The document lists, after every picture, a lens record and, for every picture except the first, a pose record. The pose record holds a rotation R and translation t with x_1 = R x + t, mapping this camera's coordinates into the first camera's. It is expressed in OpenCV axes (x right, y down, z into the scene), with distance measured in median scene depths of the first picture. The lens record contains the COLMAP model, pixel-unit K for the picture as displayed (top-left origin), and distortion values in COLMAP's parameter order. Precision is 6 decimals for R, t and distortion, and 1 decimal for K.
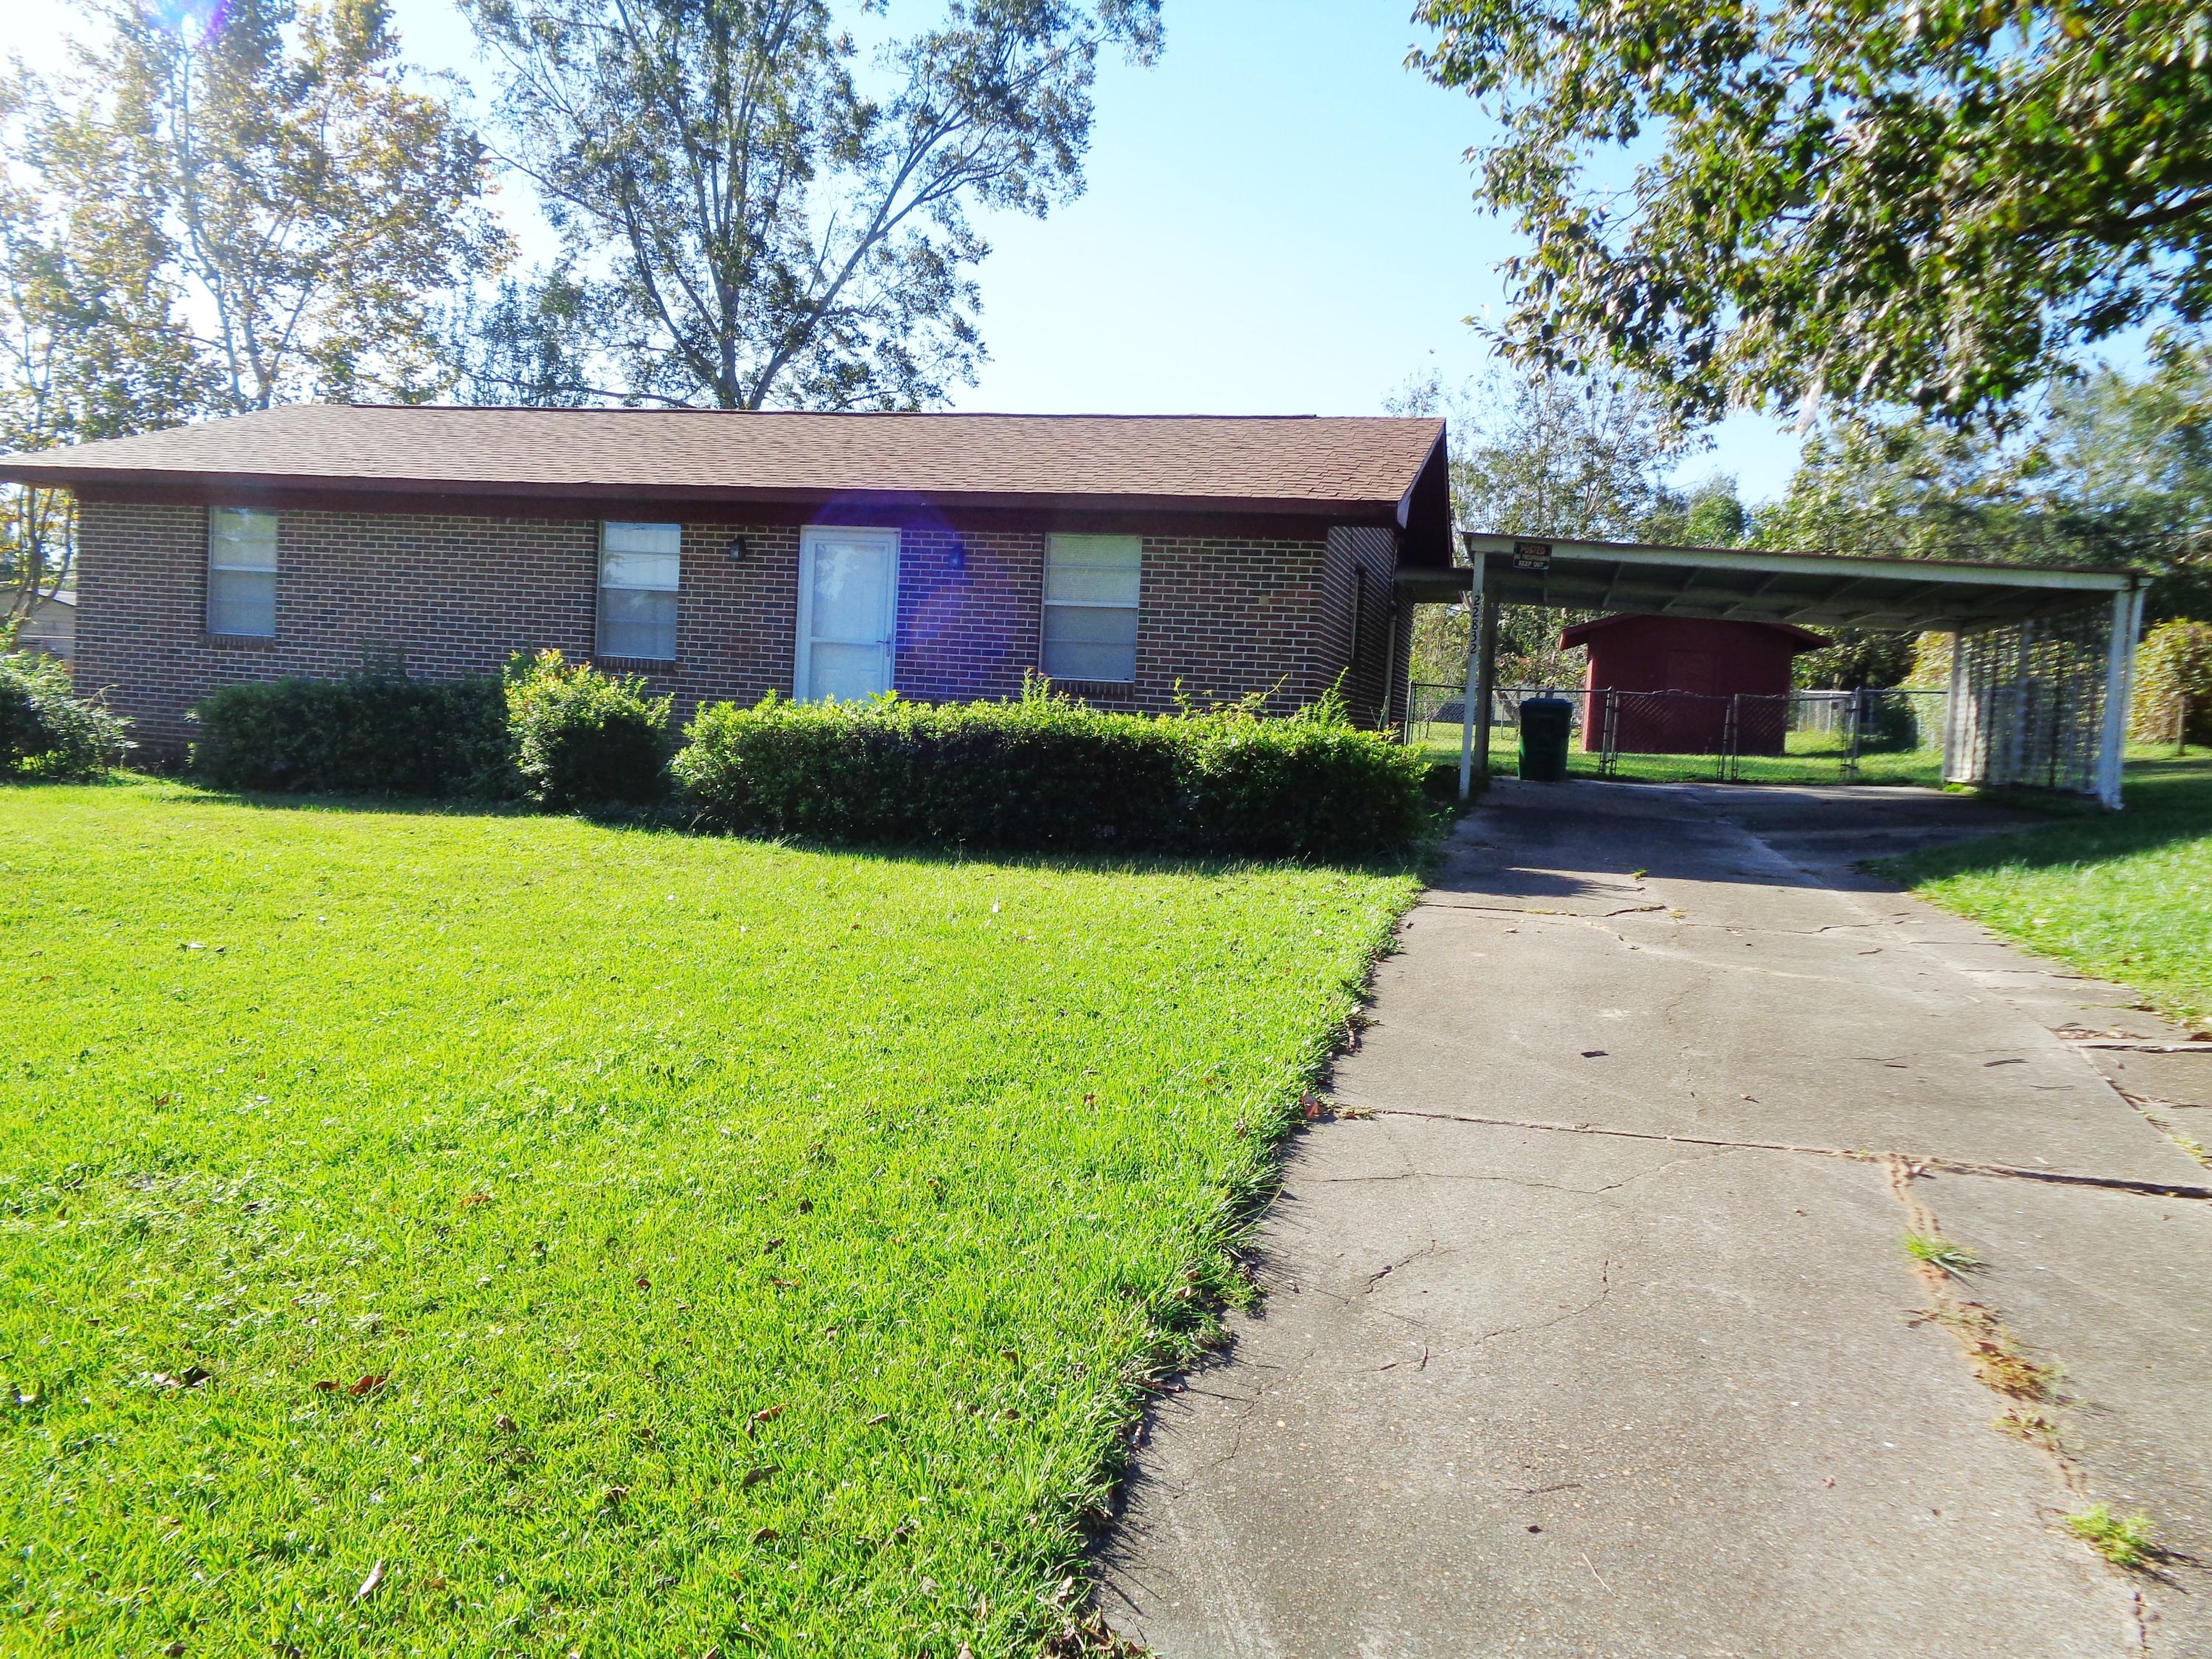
lens RADIAL K [[1676.8, 0, 1120.2], [0, 1676.8, 840.9], [0, 0, 1]] dist [0.030303, 0.000597]
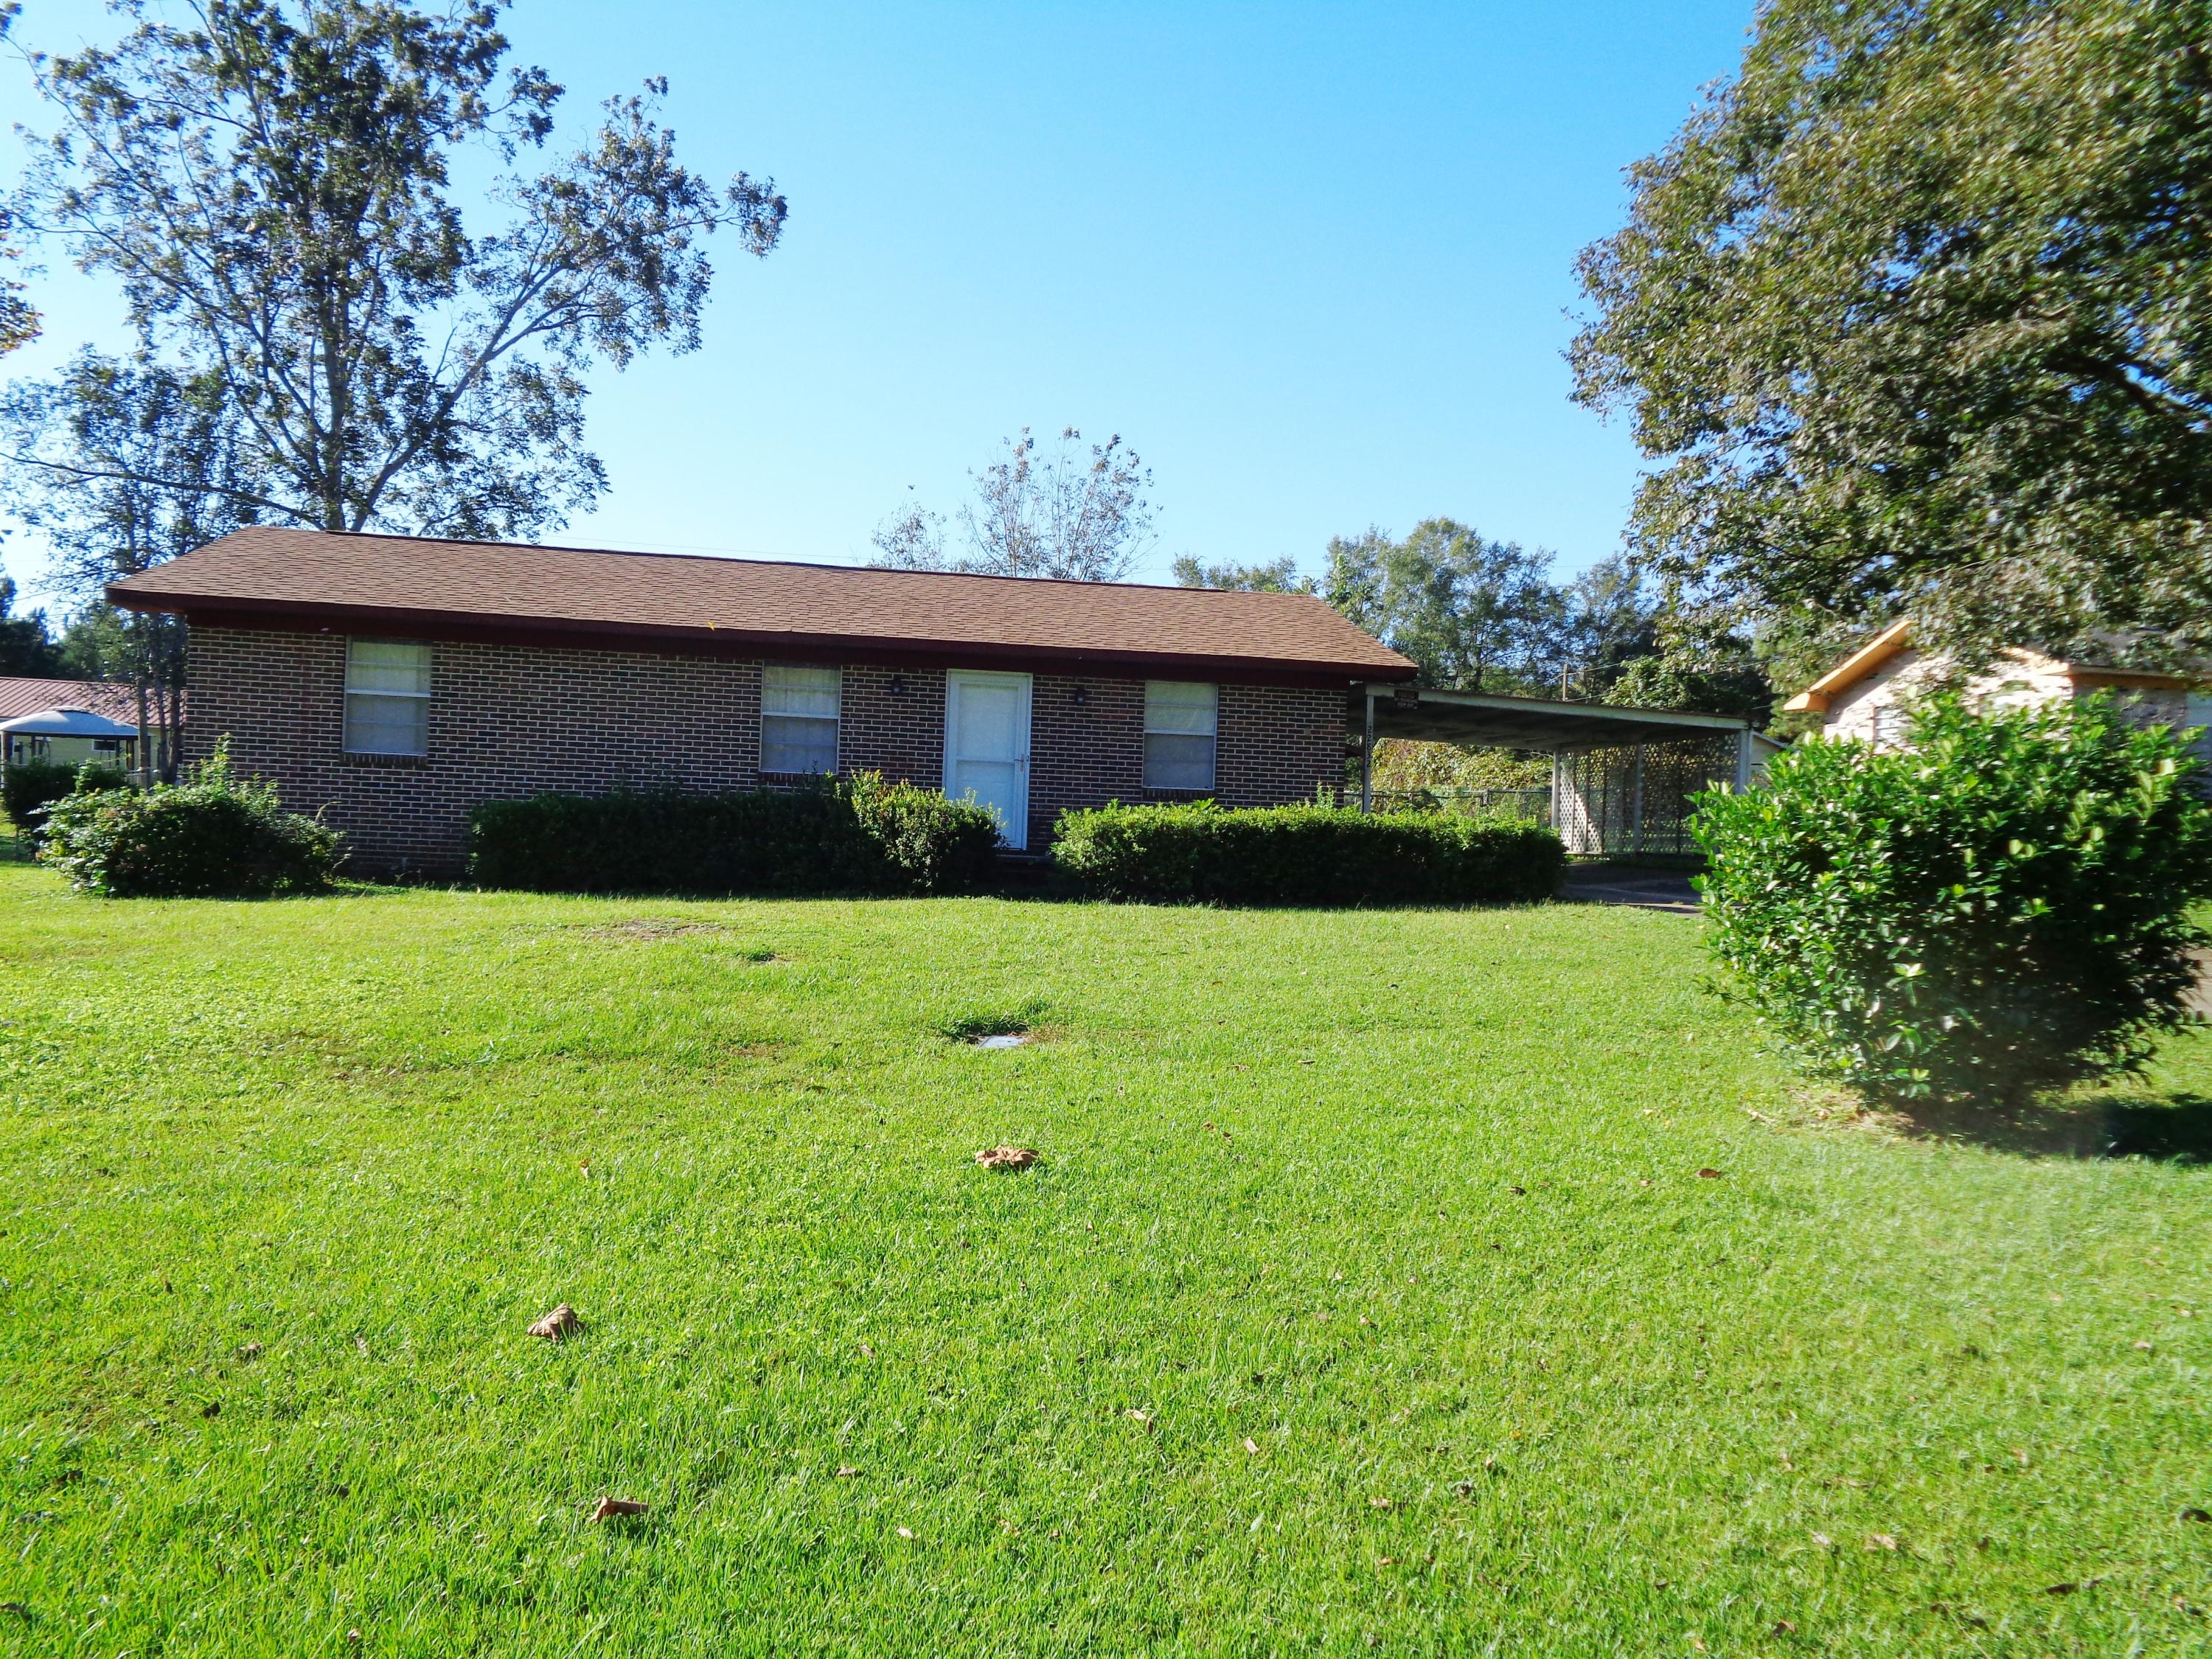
lens RADIAL K [[1676.8, 0, 1120.2], [0, 1676.8, 840.9], [0, 0, 1]] dist [0.030303, 0.000597]
pose [[0.900043, -0.024625, 0.435104, -0.620202], [0.048752, 0.997825, -0.044375, 0.005638], [-0.433065, 0.061152, 0.899286, -0.194396]]
